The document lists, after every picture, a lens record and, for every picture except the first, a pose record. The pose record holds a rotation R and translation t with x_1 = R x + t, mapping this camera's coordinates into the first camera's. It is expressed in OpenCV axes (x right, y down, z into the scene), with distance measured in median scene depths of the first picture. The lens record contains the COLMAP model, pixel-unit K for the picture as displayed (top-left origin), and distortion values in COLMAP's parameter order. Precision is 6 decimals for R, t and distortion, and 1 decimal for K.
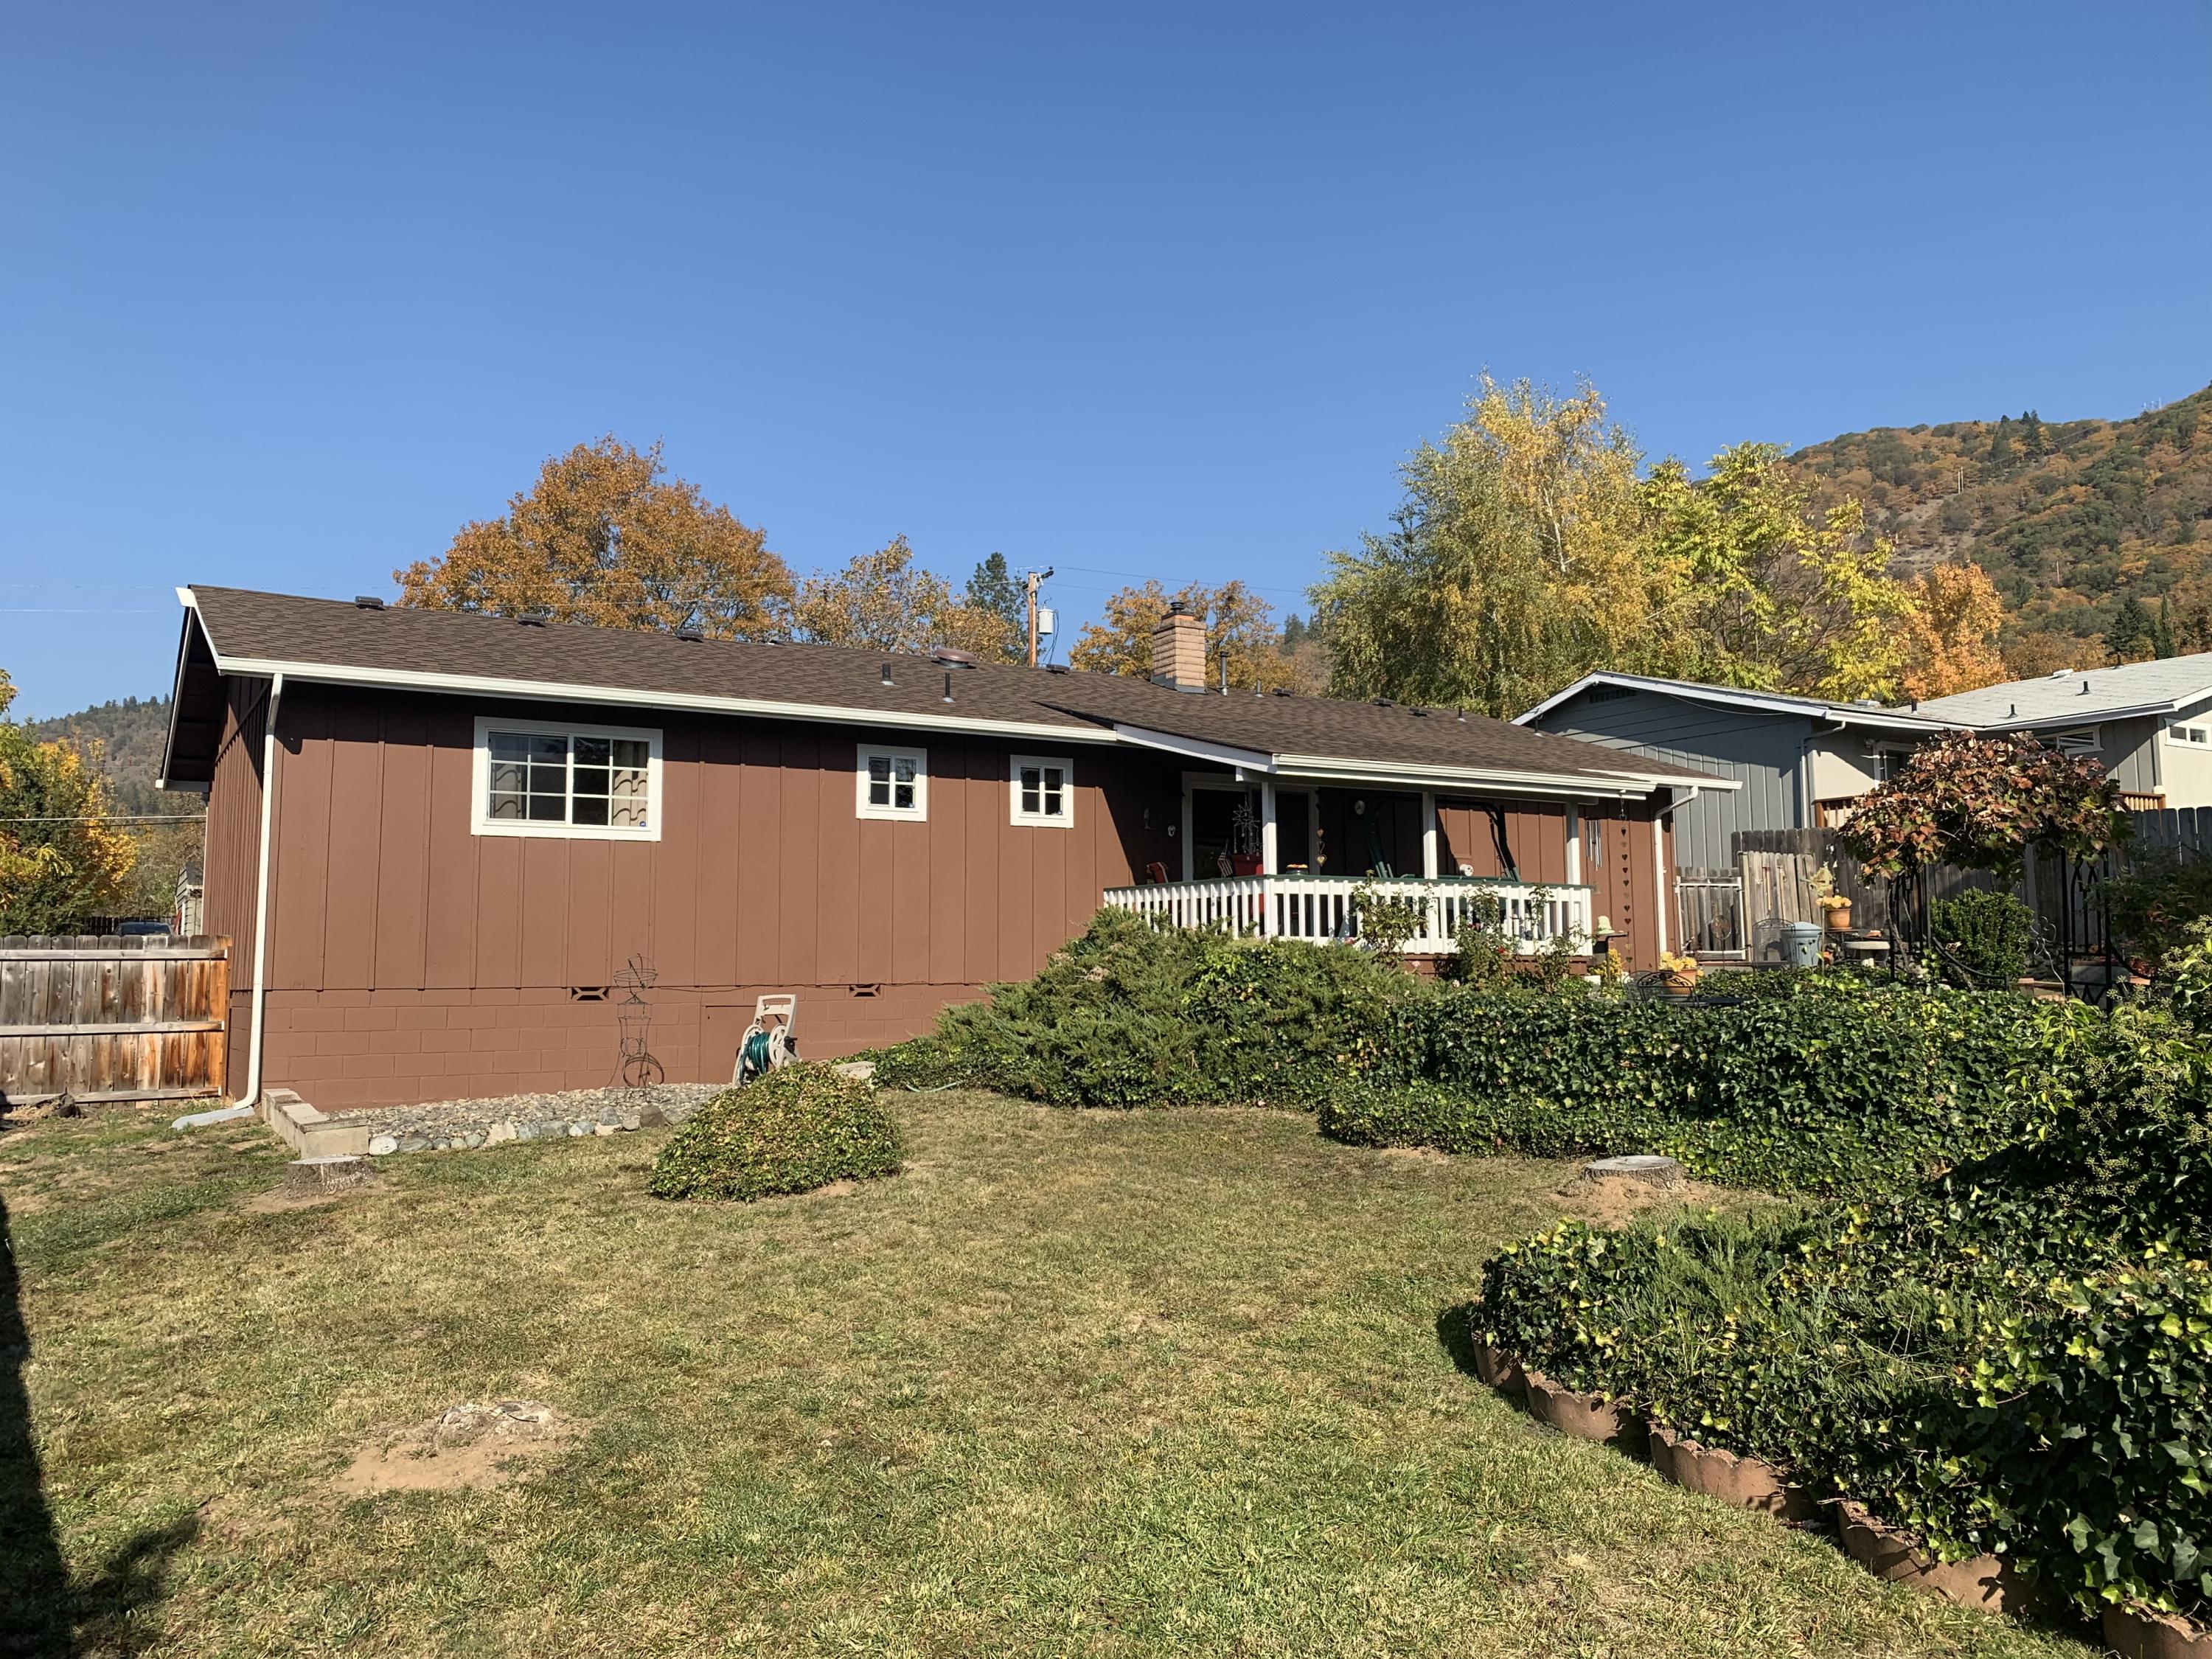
lens RADIAL K [[1683.5, 0, 1127.1], [0, 1683.5, 829.3], [0, 0, 1]] dist [0.032085, -0.032057]
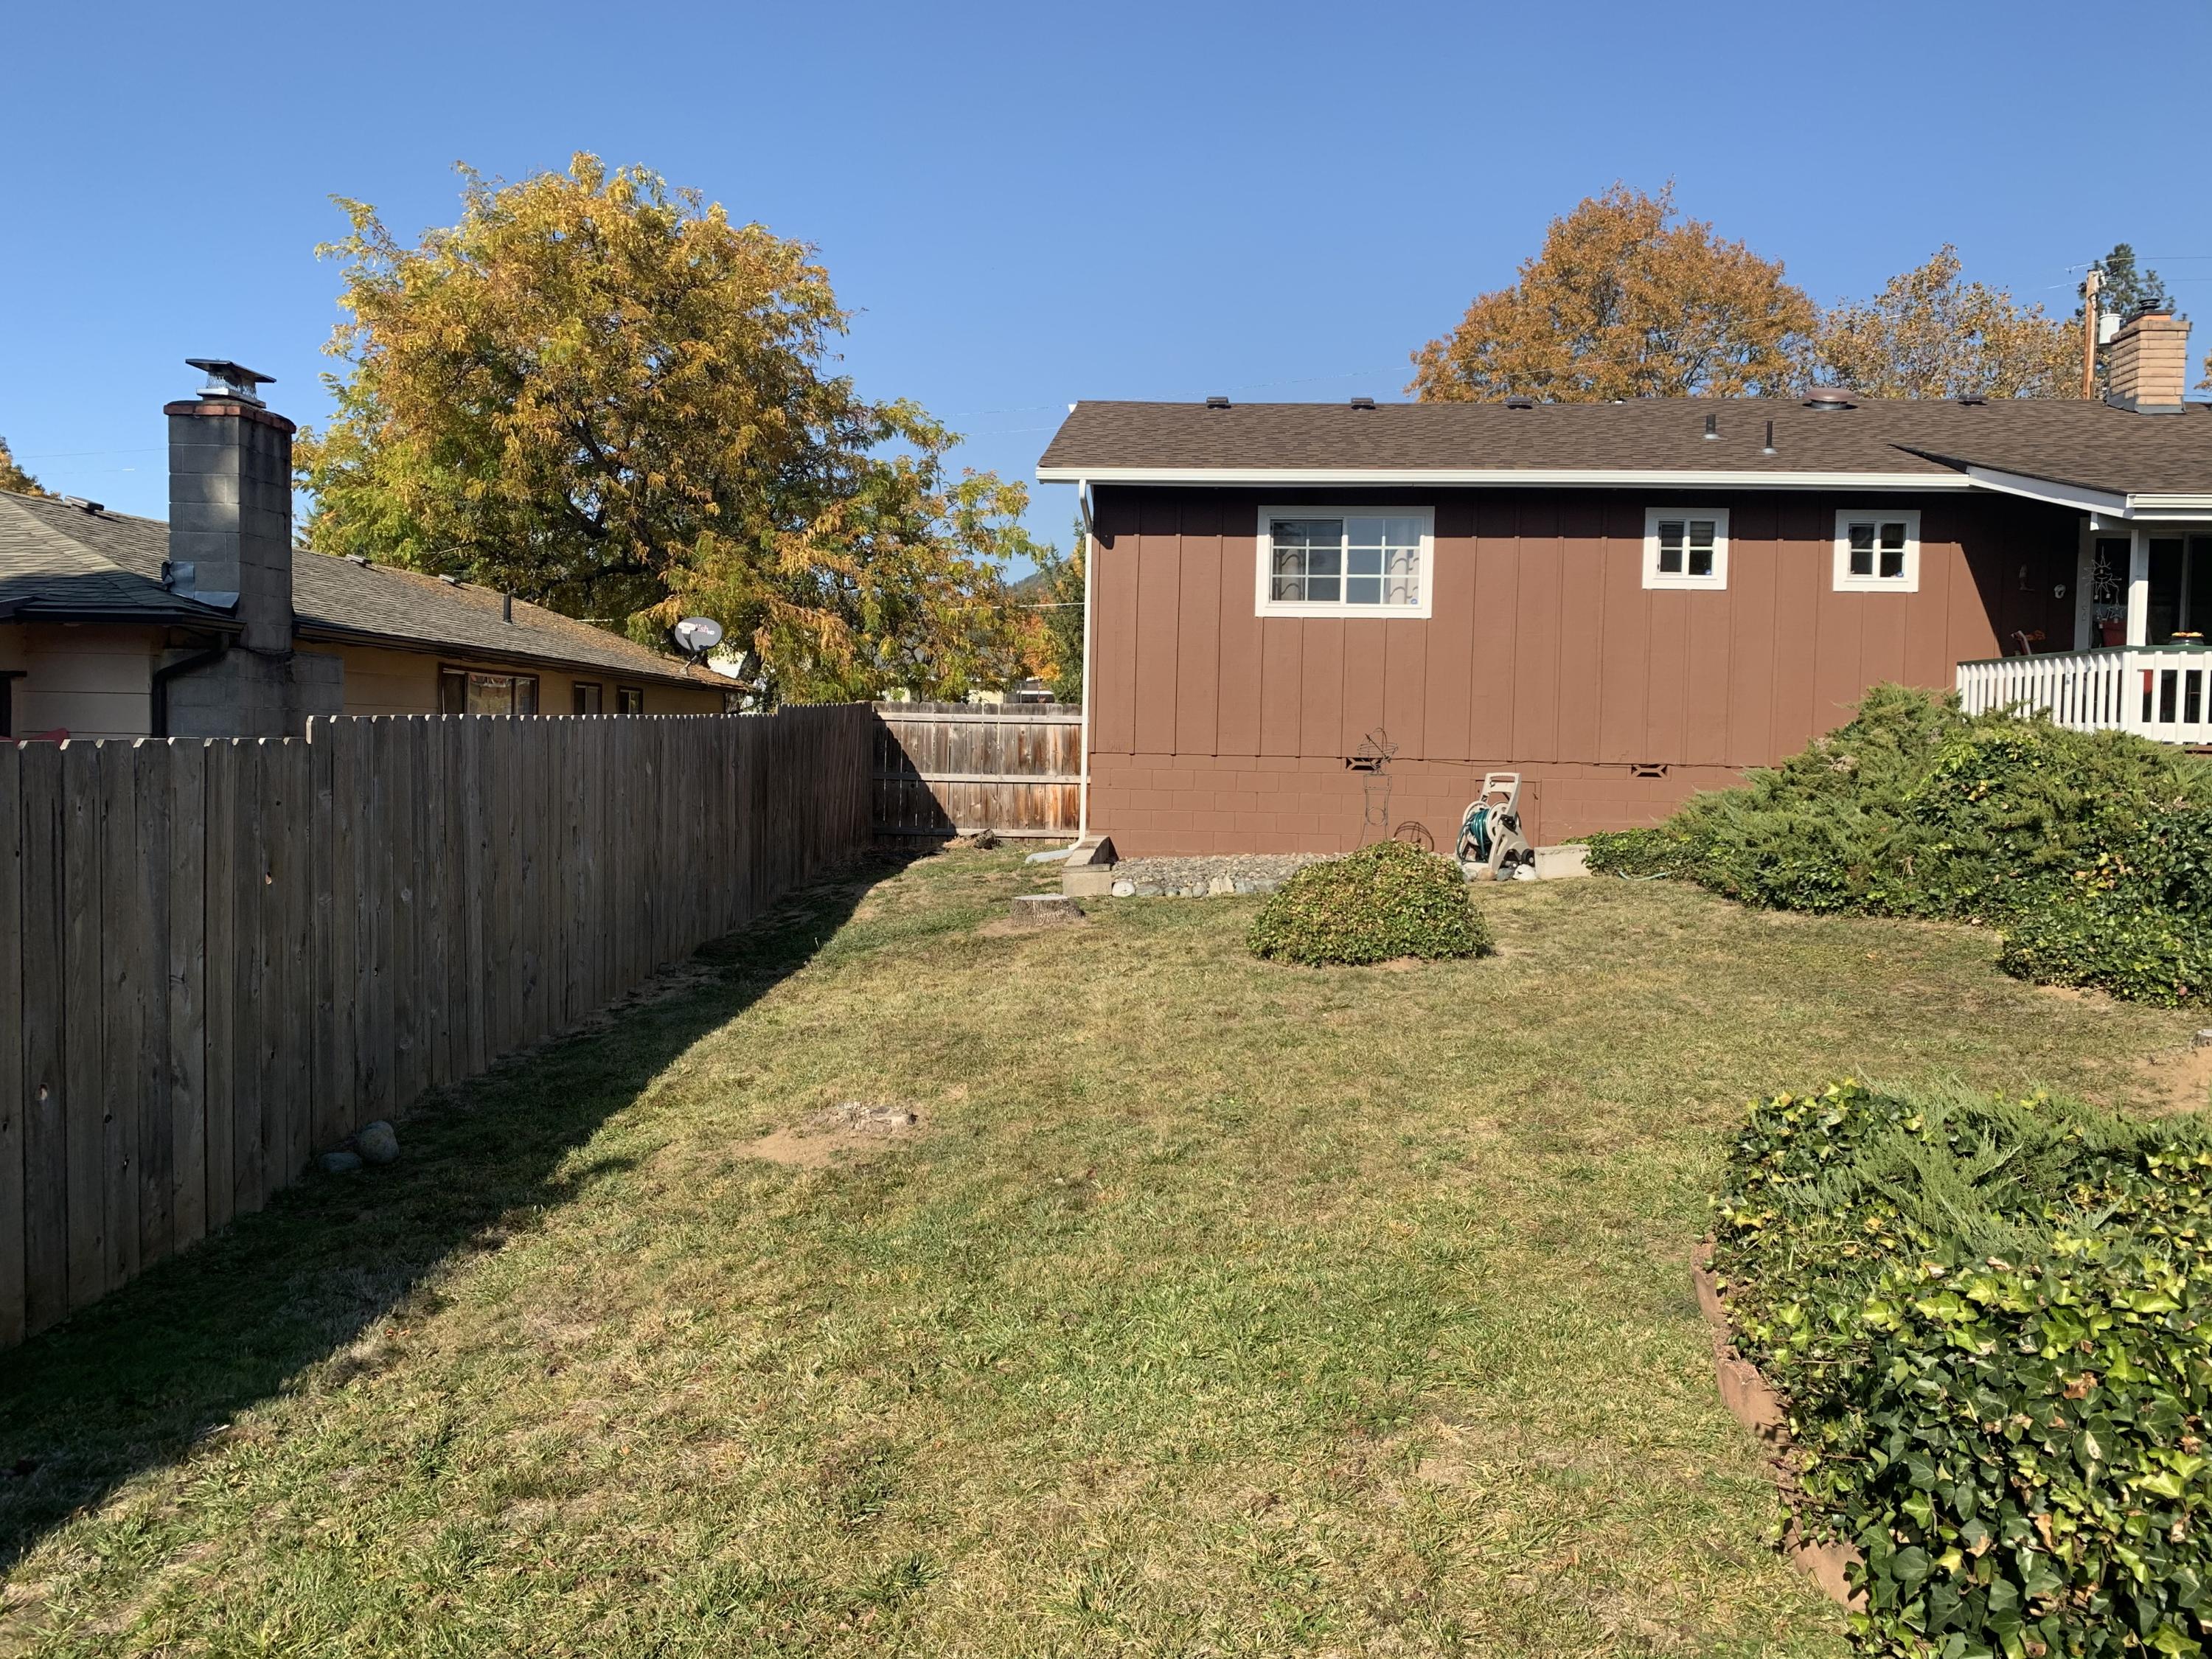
lens RADIAL K [[1690.7, 0, 1118.3], [0, 1690.7, 812.1], [0, 0, 1]] dist [0.072578, -0.113016]
pose [[0.810633, 0.050125, -0.583405, 0.174688], [0.024737, 0.992508, 0.119647, -0.004034], [0.585031, -0.111422, 0.803320, 0.050937]]
